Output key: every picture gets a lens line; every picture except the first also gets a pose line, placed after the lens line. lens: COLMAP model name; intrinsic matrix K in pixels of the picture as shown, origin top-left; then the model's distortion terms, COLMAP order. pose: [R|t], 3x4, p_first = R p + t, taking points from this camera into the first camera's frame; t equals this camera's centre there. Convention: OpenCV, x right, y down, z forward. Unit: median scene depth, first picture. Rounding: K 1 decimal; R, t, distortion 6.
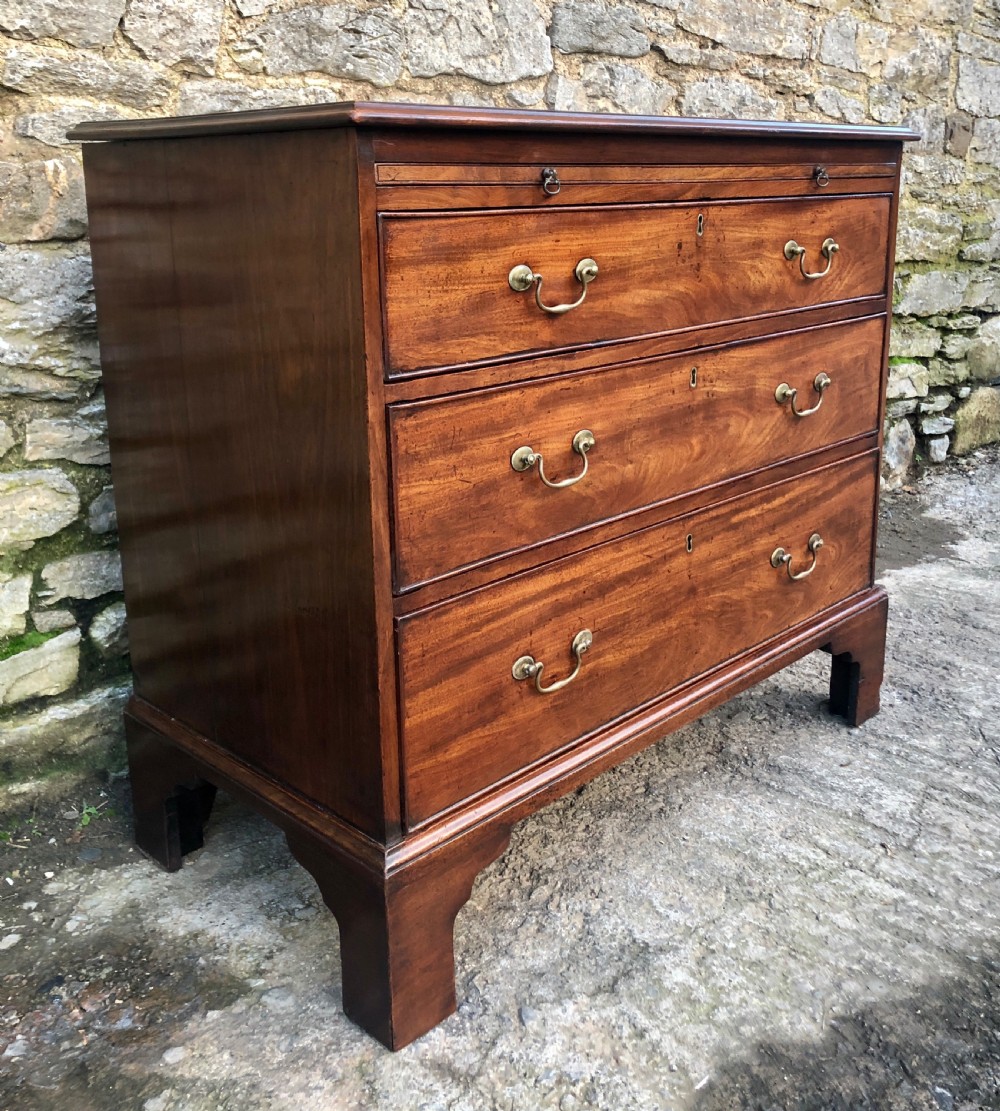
lens RADIAL K [[1142.8, 0, 518.8], [0, 1142.8, 445.1], [0, 0, 1]] dist [0.001415, 0.029853]
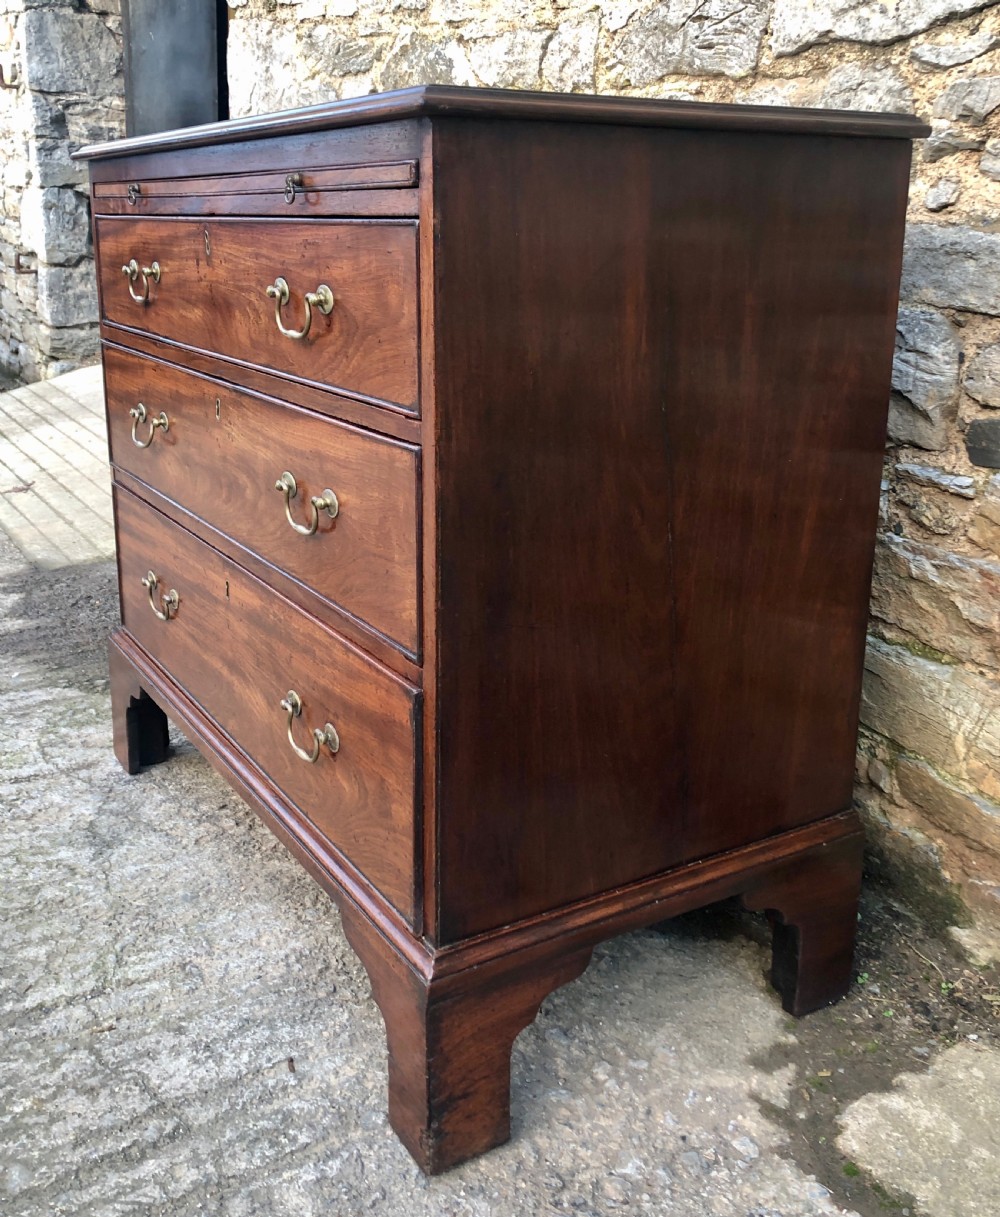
lens RADIAL K [[1237.3, 0, 495.5], [0, 1237.3, 535.7], [0, 0, 1]] dist [0.001450, 0.042726]
pose [[-0.252714, 0.251738, -0.934218, 0.957600], [-0.222612, 0.924527, 0.309344, -0.293668], [0.941584, 0.286144, -0.177601, 1.283788]]
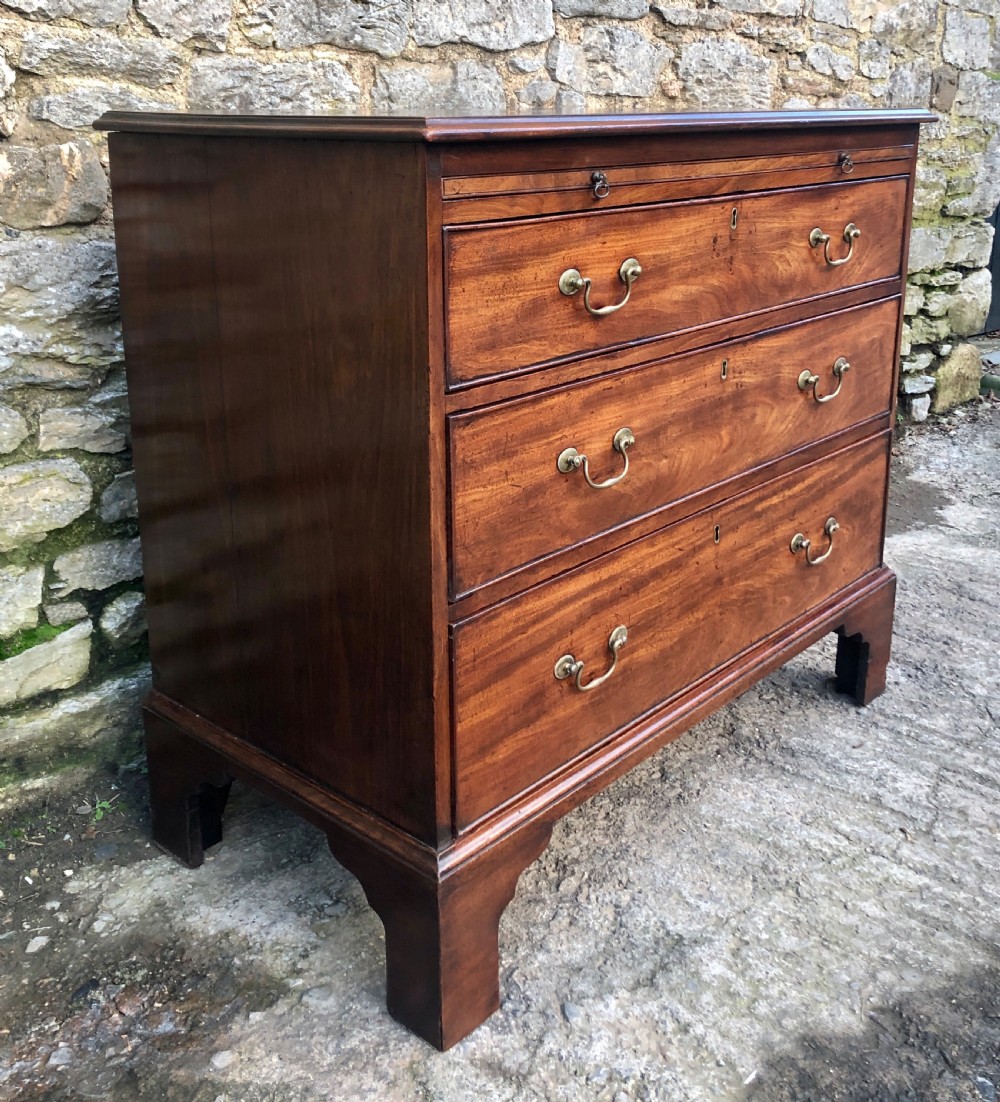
lens RADIAL K [[1193.5, 0, 502.2], [0, 1193.5, 407.0], [0, 0, 1]] dist [0.006368, 0.022793]
pose [[0.999250, -0.000299, 0.038713, -0.073451], [-0.000537, 0.999767, 0.021588, -0.044705], [-0.038711, -0.021592, 0.999017, -0.030789]]
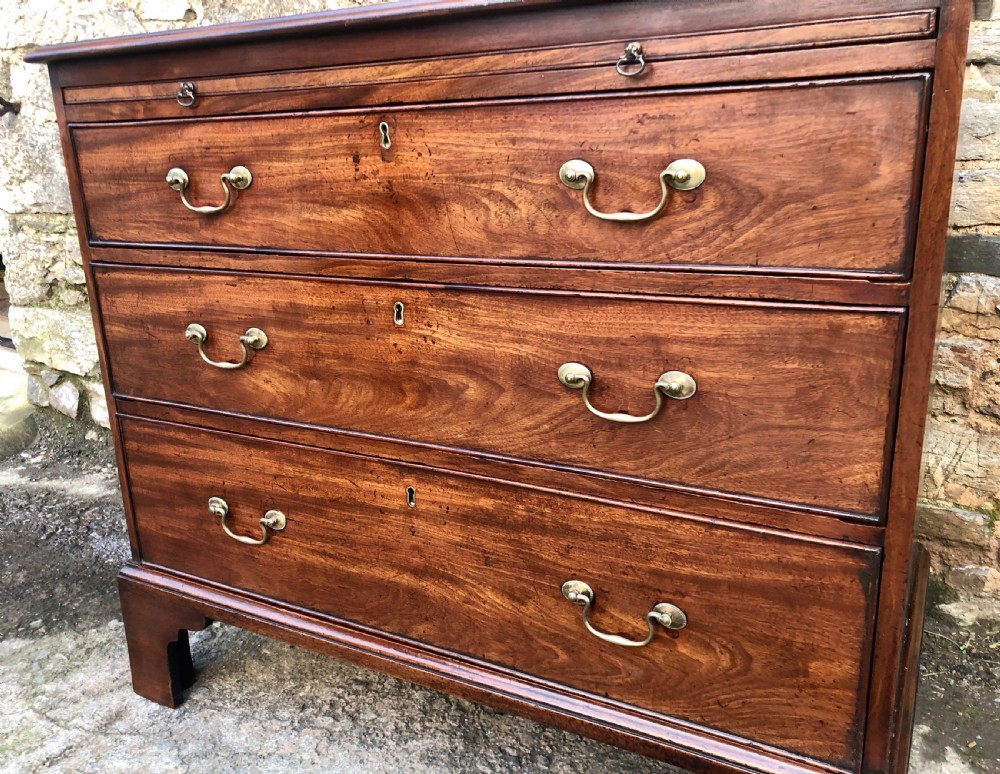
lens RADIAL K [[842.6, 0, 493.1], [0, 842.6, 369.9], [0, 0, 1]] dist [0.035536, -0.010618]
pose [[0.270244, 0.261834, -0.926505, 0.710036], [-0.181950, 0.958859, 0.217906, -0.155434], [0.945443, 0.109690, 0.306766, 0.792337]]
